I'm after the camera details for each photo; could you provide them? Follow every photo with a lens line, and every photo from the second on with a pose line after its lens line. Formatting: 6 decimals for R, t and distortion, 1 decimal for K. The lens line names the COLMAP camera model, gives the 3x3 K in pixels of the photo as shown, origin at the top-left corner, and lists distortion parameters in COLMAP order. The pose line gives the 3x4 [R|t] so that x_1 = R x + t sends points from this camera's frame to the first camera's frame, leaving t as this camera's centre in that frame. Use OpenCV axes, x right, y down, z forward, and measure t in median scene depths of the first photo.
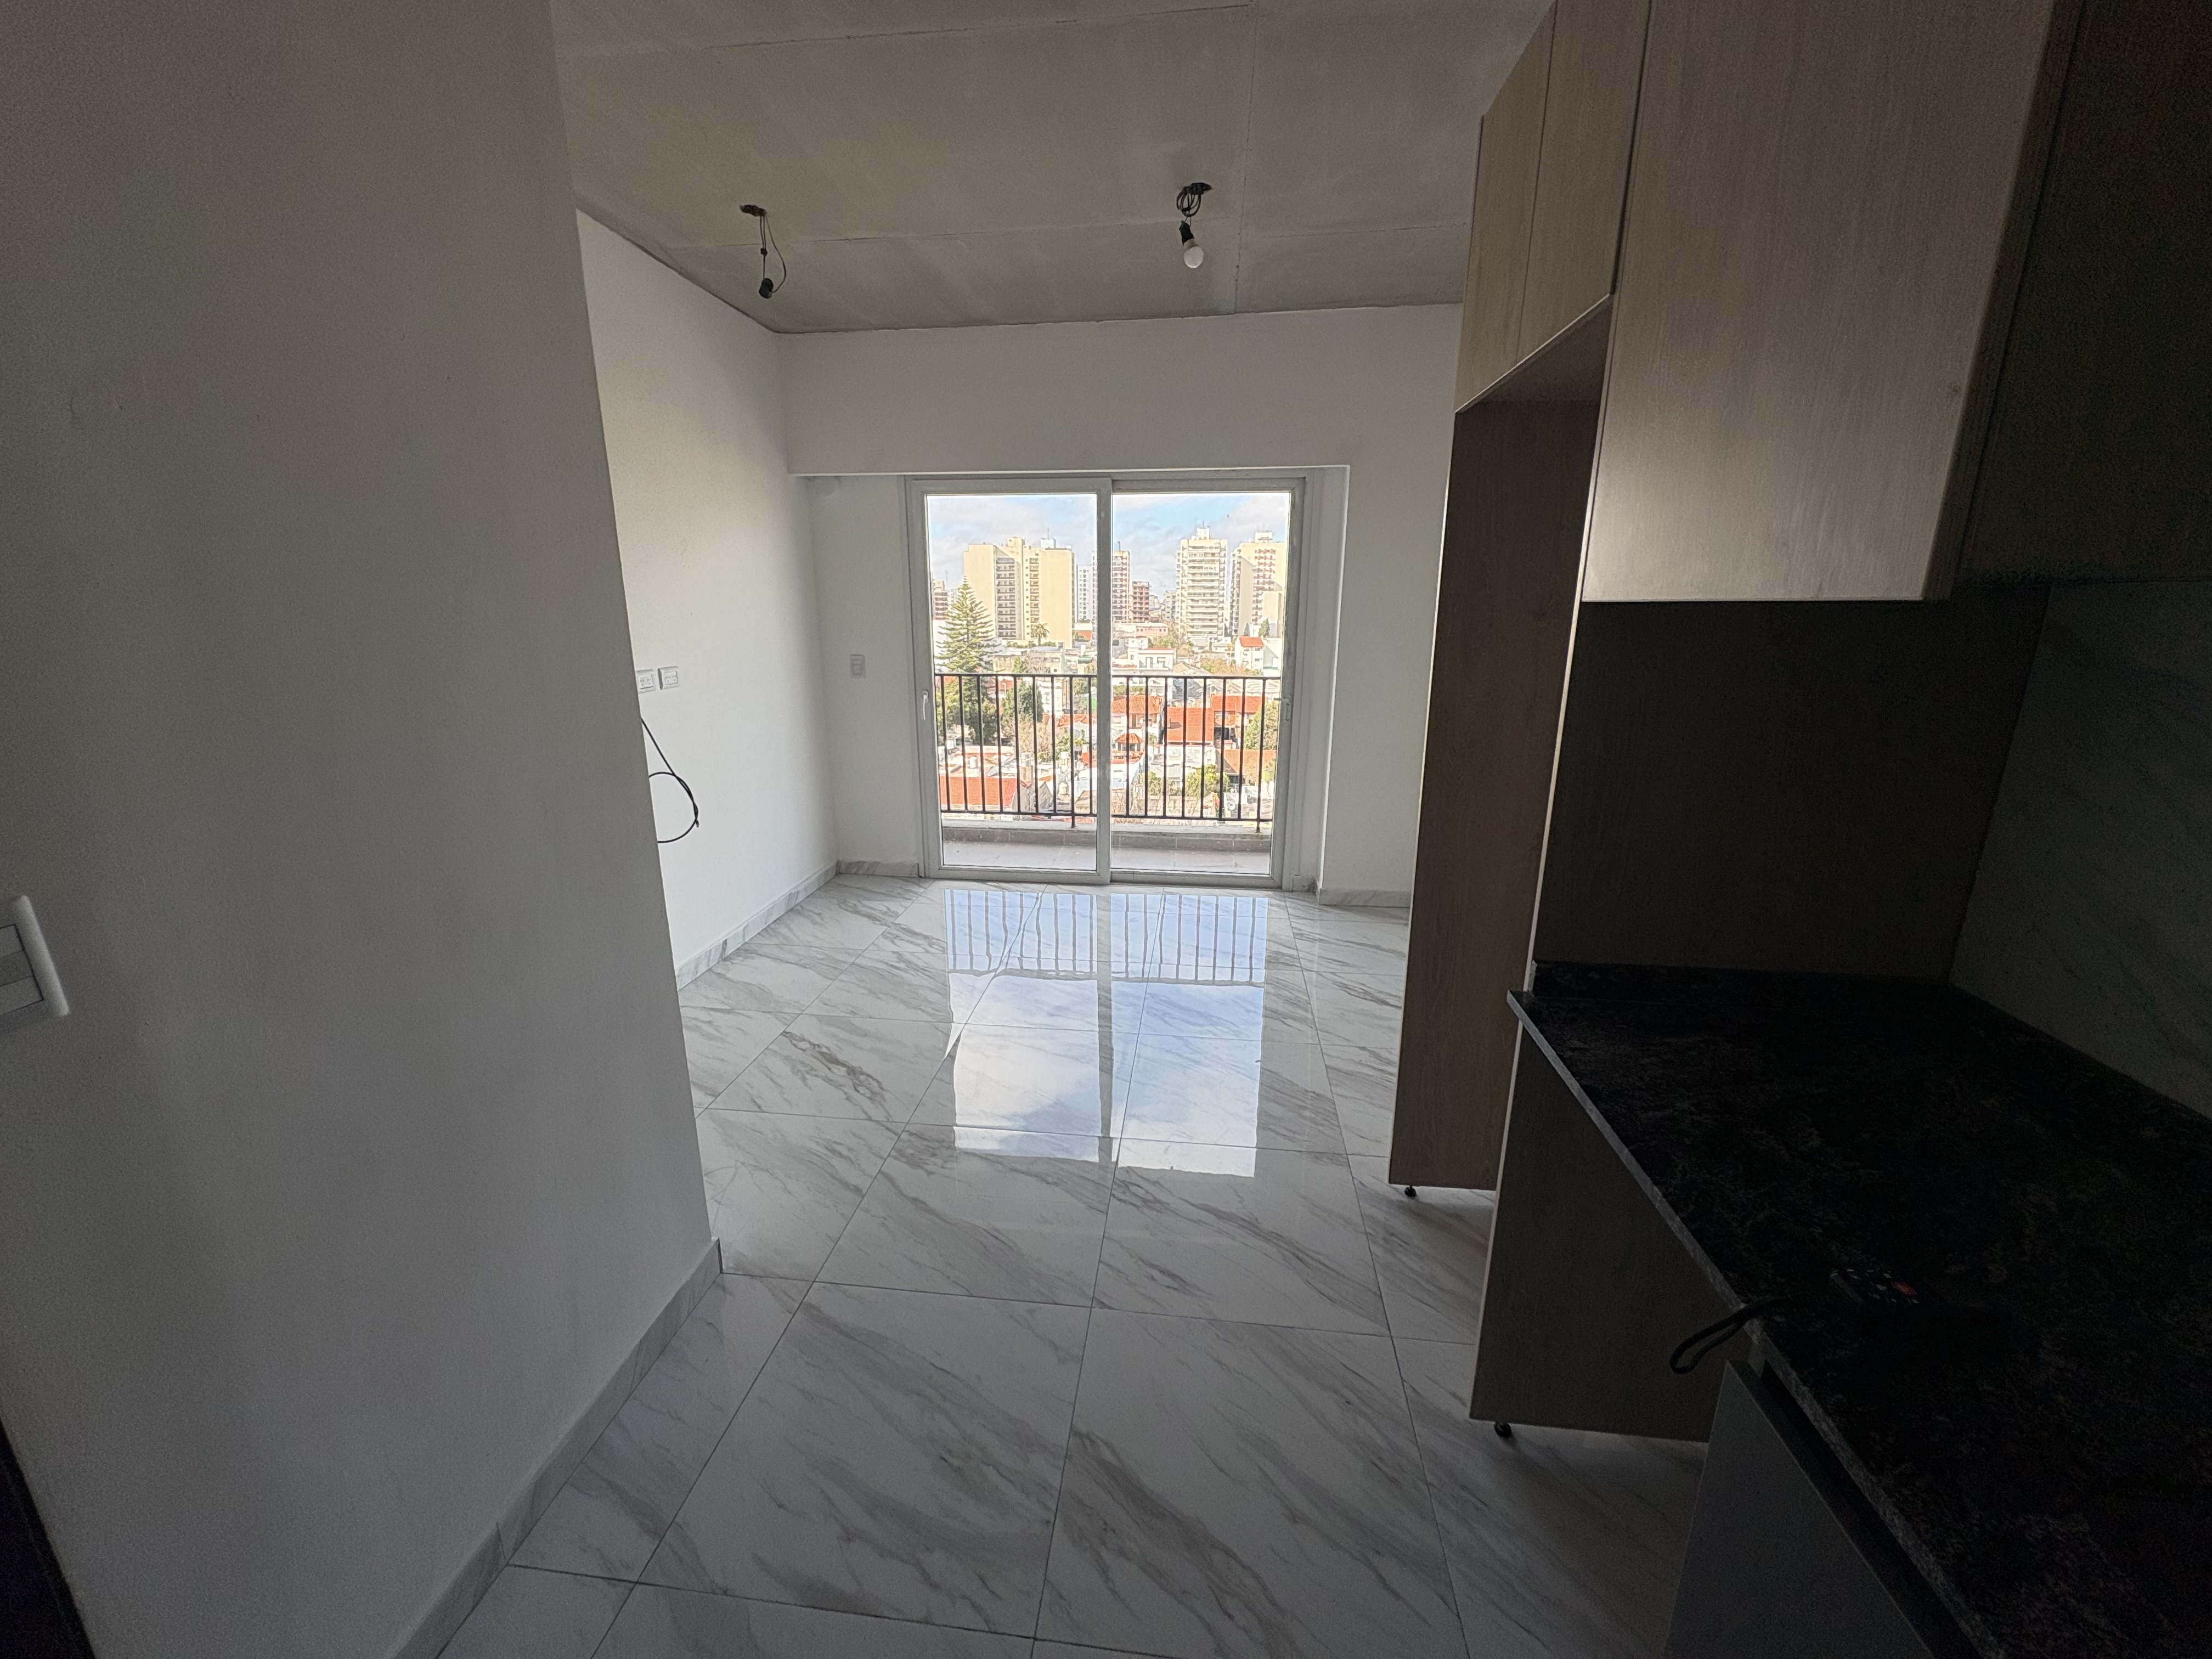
lens RADIAL K [[878.2, 0, 1106.0], [0, 878.2, 829.5], [0, 0, 1]] dist [0.000423, 0.000218]
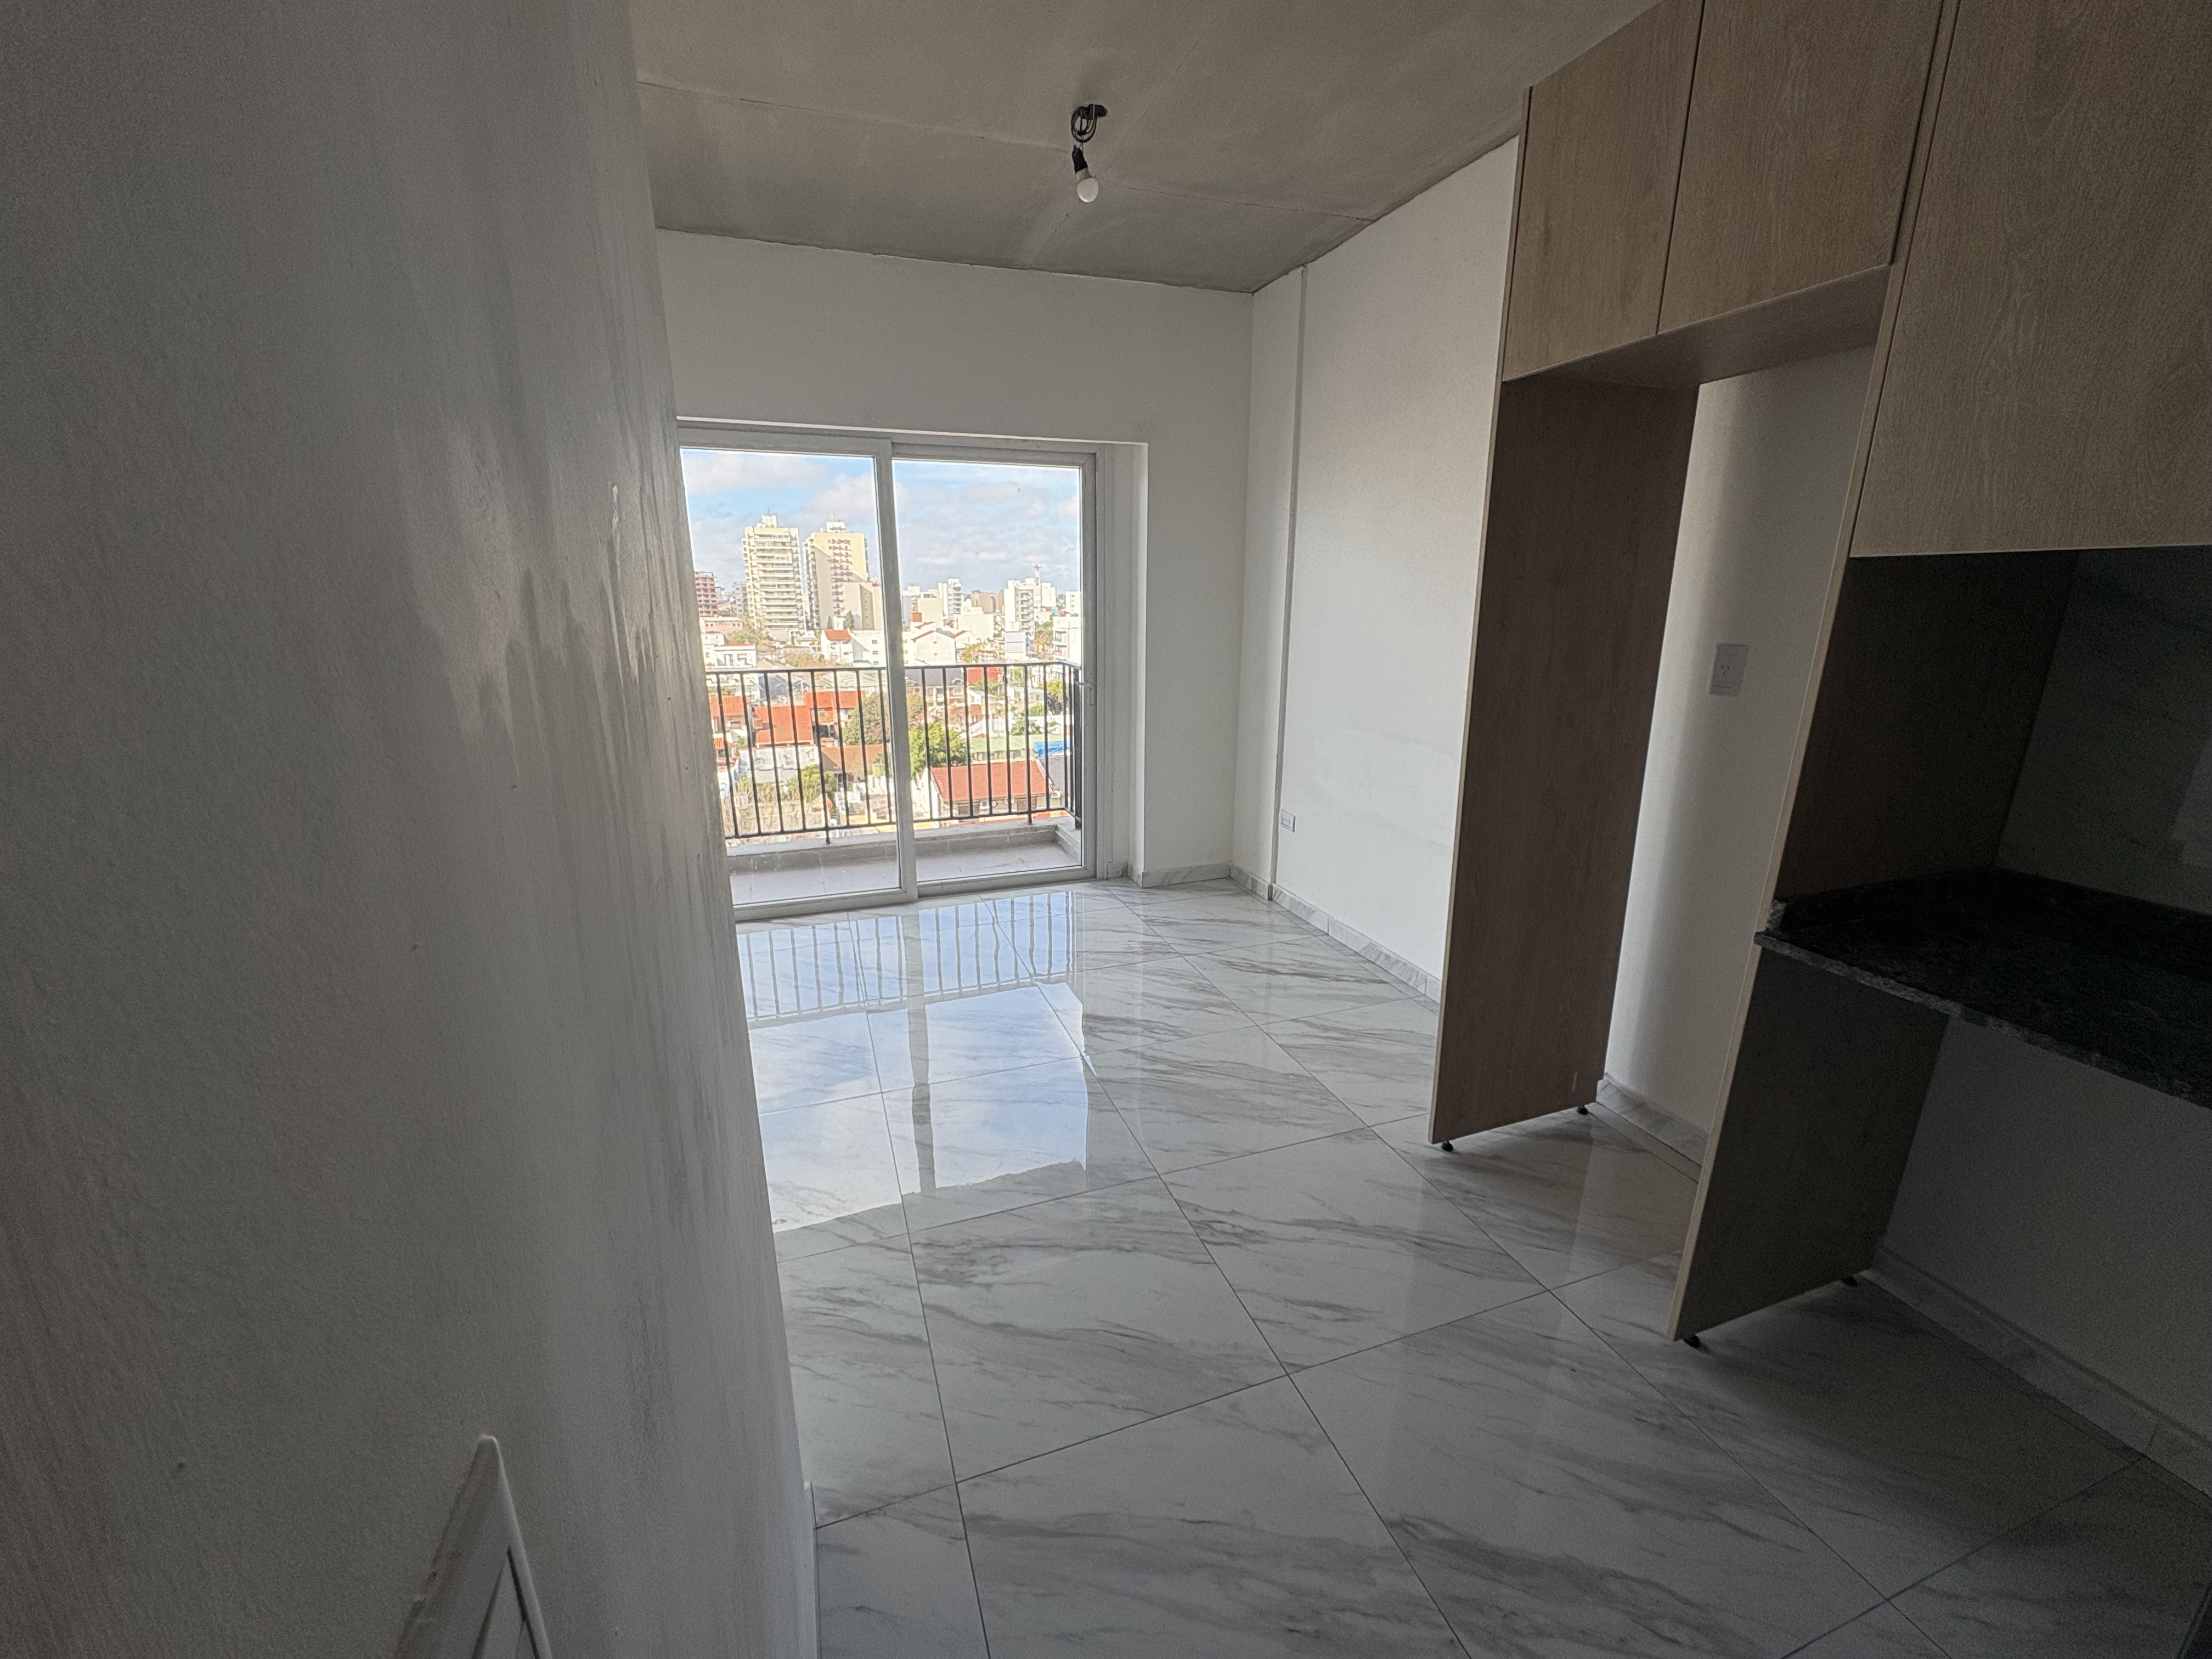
lens RADIAL K [[875.3, 0, 1104.0], [0, 875.3, 830.8], [0, 0, 1]] dist [-0.001760, -0.000165]
pose [[0.897294, -0.117717, 0.425449, -0.343786], [0.113106, 0.992924, 0.036185, -0.032890], [-0.426698, 0.015652, 0.904259, 0.197629]]
